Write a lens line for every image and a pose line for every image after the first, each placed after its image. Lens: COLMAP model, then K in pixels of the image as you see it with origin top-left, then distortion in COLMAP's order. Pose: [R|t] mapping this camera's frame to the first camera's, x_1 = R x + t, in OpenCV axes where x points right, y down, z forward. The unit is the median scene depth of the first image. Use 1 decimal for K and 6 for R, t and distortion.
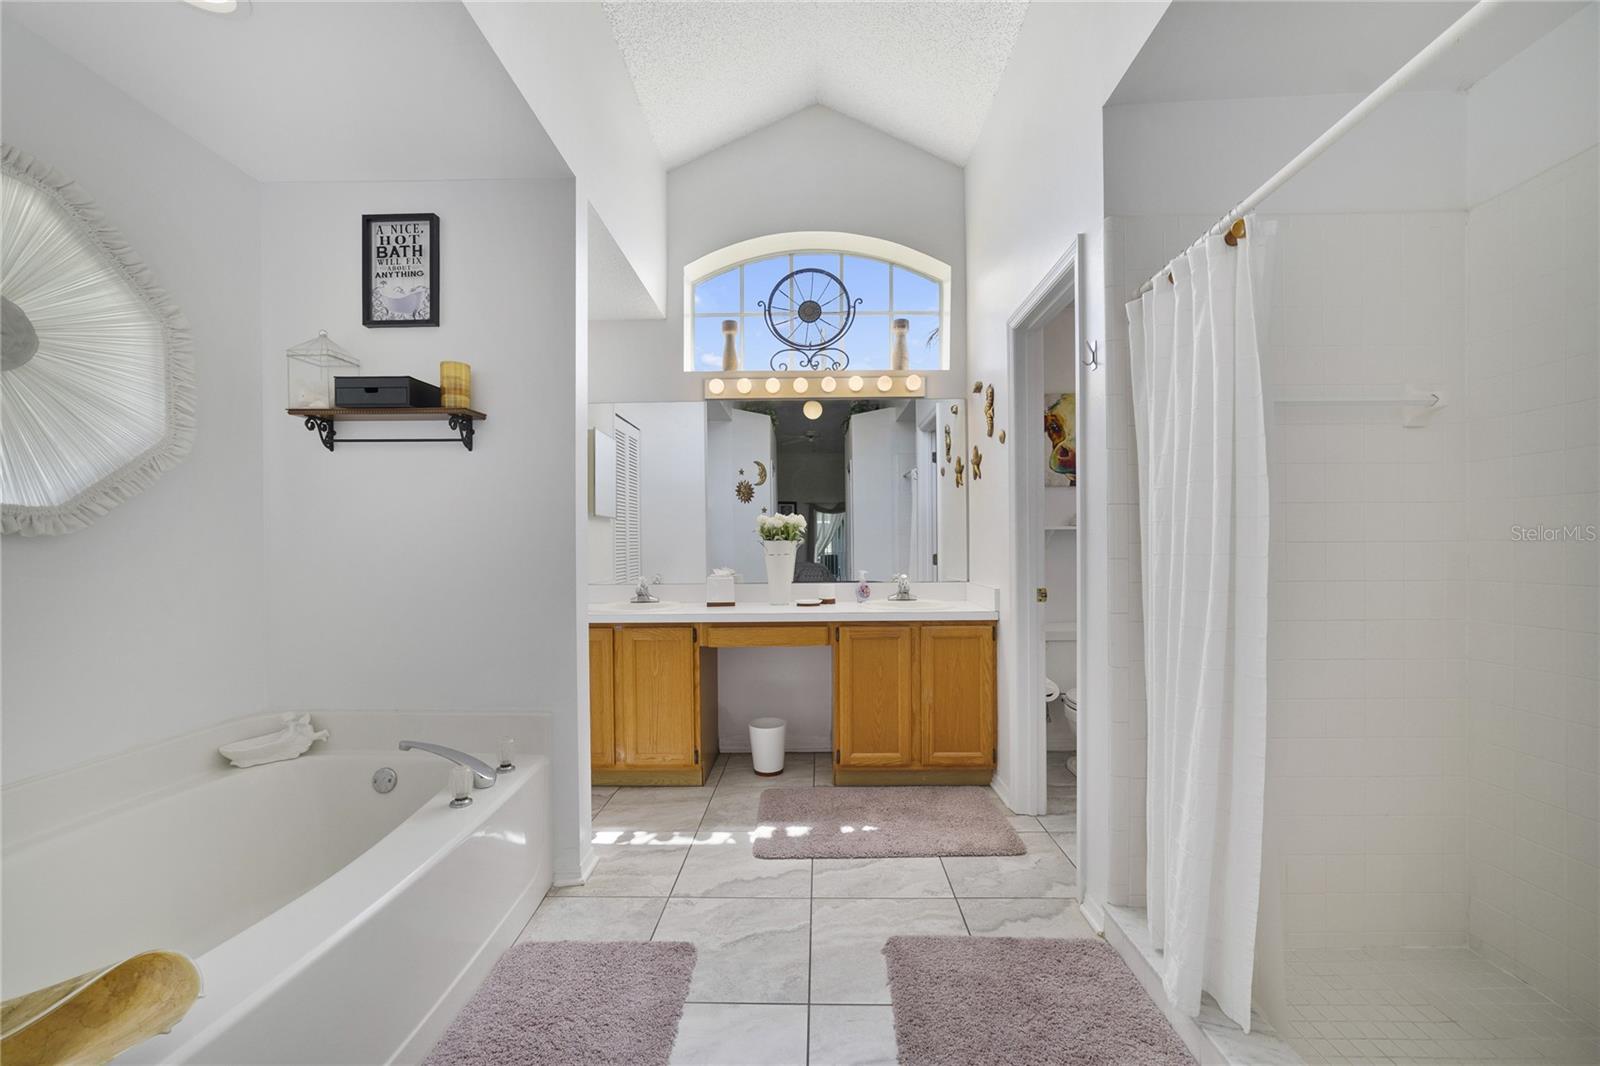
lens RADIAL K [[612.4, 0, 798.9], [0, 612.4, 546.0], [0, 0, 1]] dist [-0.020266, 0.006553]
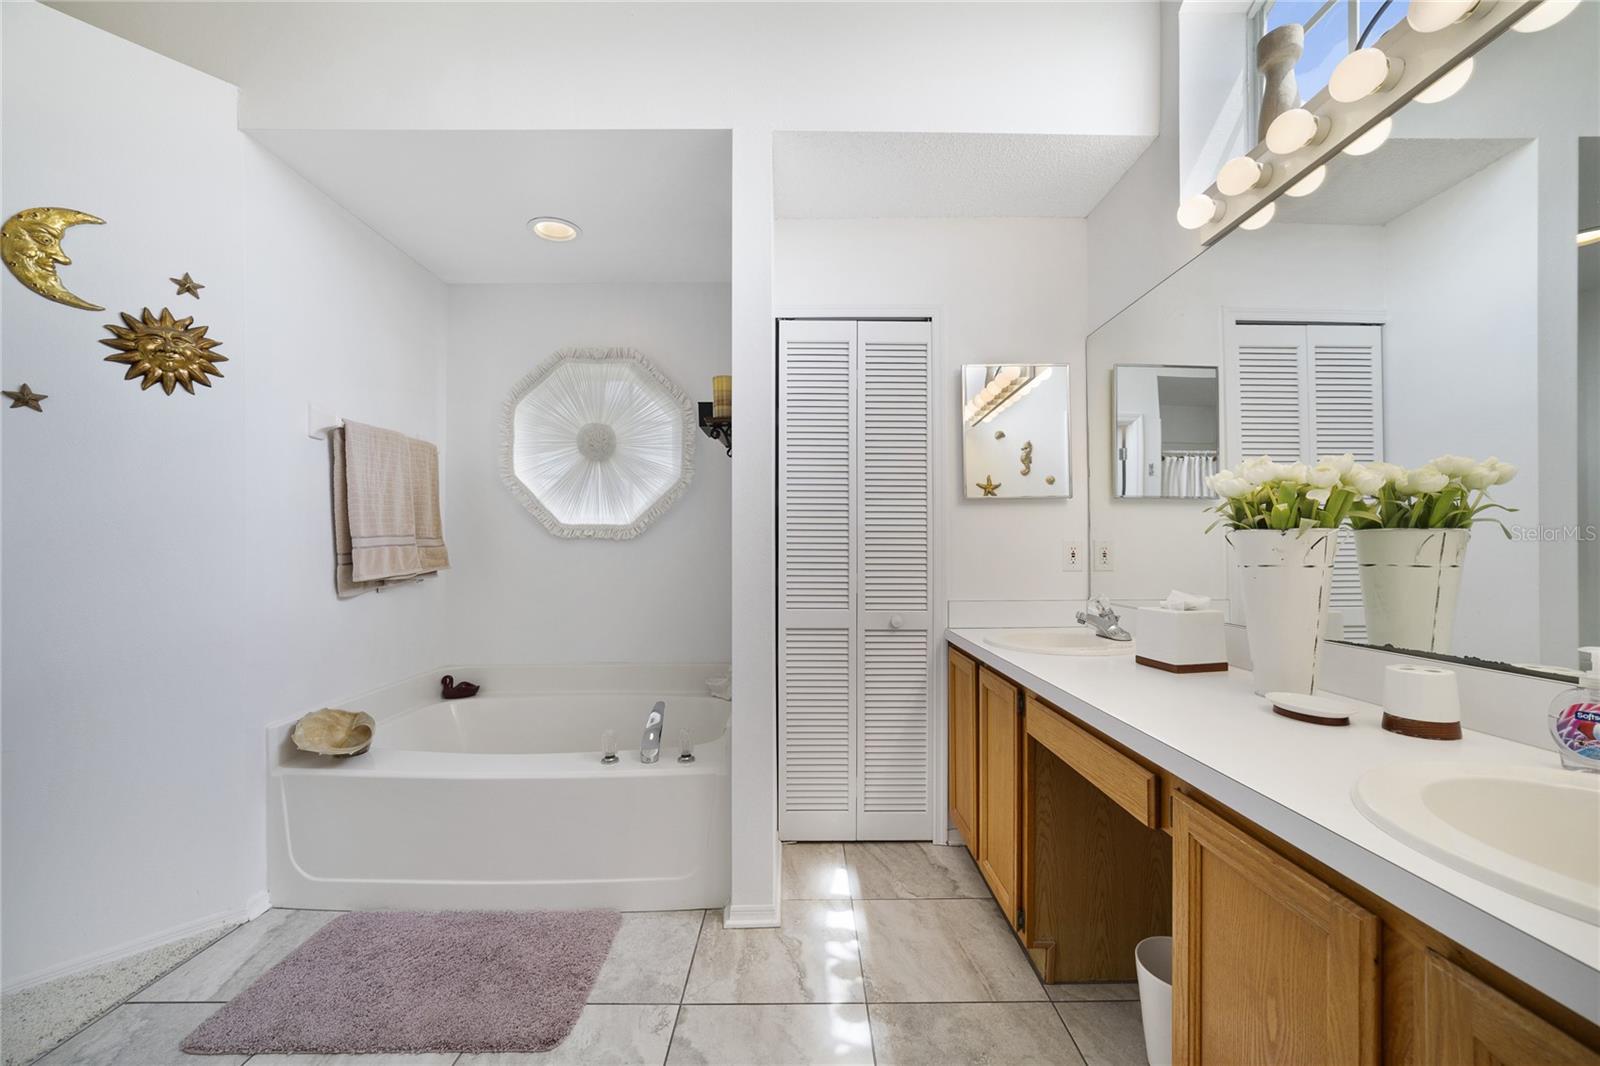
lens RADIAL K [[612.4, 0, 797.5], [0, 612.4, 541.3], [0, 0, 1]] dist [-0.020266, 0.006553]
pose [[0.021504, 0.005981, -0.999751, 0.537970], [0.020375, 0.999772, 0.006419, -0.011687], [0.999561, -0.020508, 0.021378, 1.108956]]
